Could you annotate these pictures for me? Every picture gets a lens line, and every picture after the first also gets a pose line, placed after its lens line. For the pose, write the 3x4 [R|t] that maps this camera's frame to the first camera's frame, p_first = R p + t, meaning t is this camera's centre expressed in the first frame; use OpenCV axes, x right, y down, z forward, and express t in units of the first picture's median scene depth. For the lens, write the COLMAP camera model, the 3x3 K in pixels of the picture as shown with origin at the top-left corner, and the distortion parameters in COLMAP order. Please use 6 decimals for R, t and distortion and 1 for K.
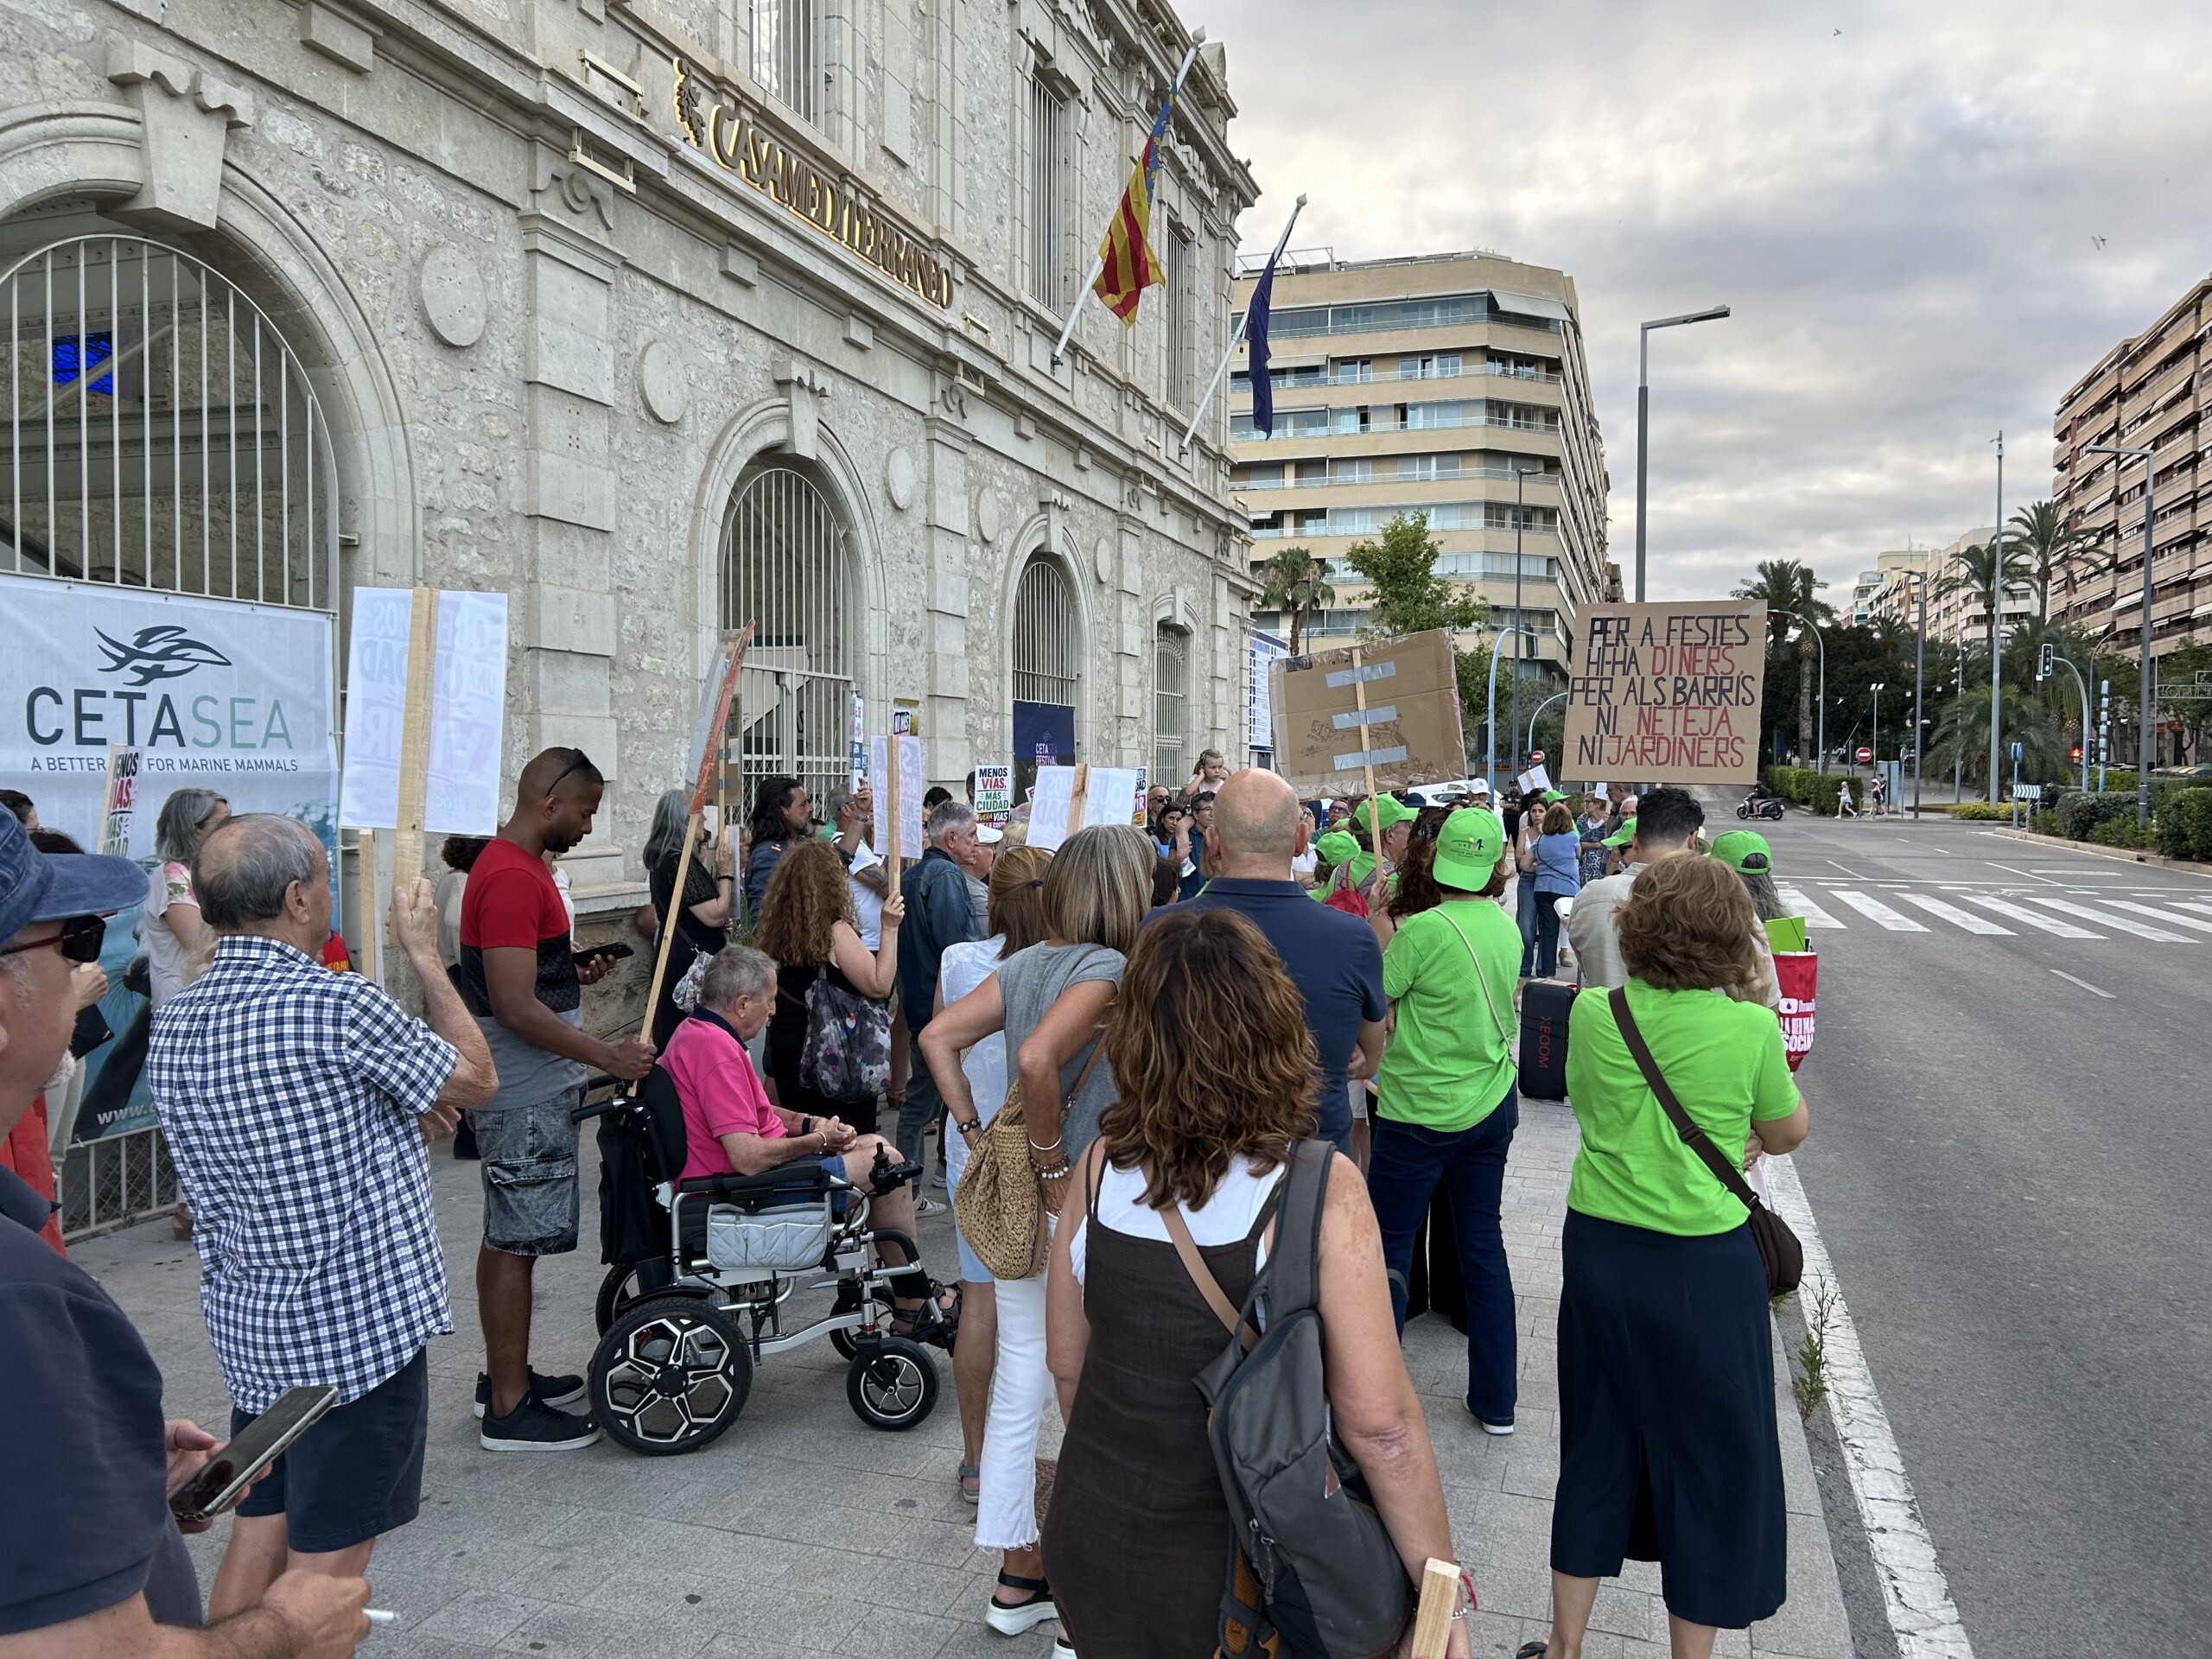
lens RADIAL K [[1655.5, 0, 1110.1], [0, 1655.5, 818.3], [0, 0, 1]] dist [0.007996, 0.000147]
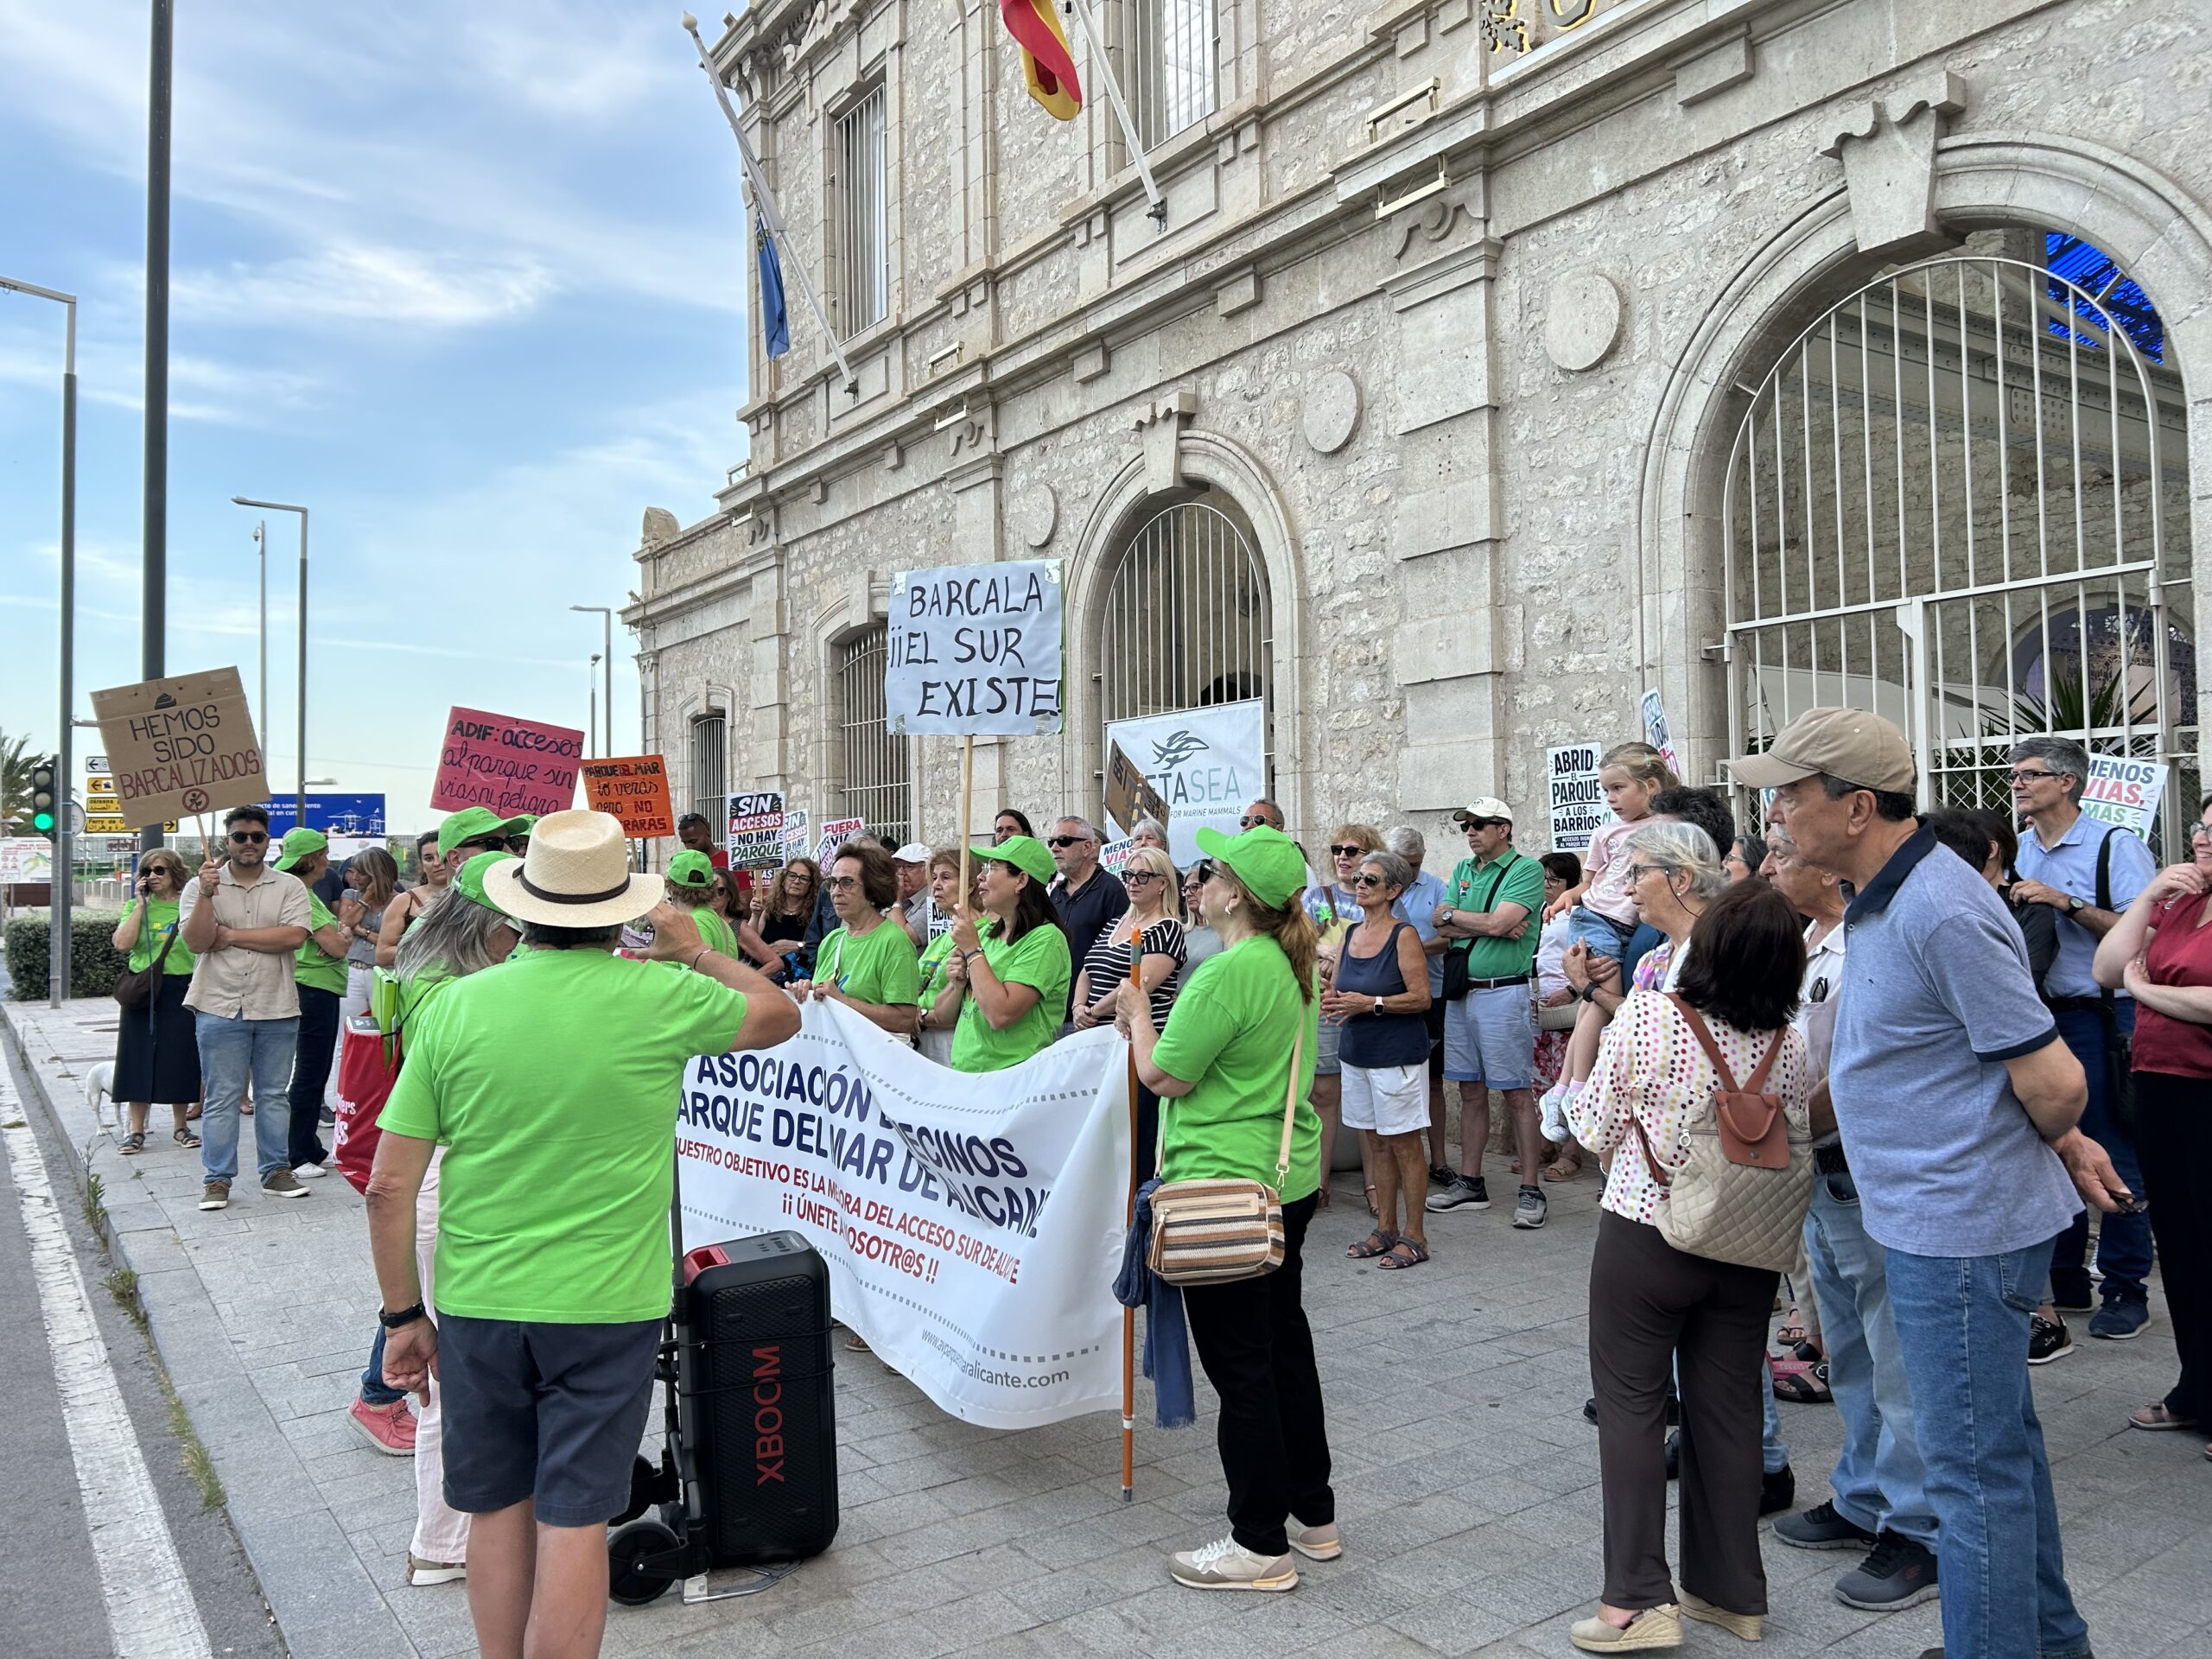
lens RADIAL K [[1655.5, 0, 1111.9], [0, 1655.5, 838.0], [0, 0, 1]] dist [0.007996, 0.000147]
pose [[-0.609281, -0.018180, -0.792746, 0.639397], [-0.012534, 0.999833, -0.013295, 0.011493], [0.792855, 0.001836, -0.609407, 1.592109]]
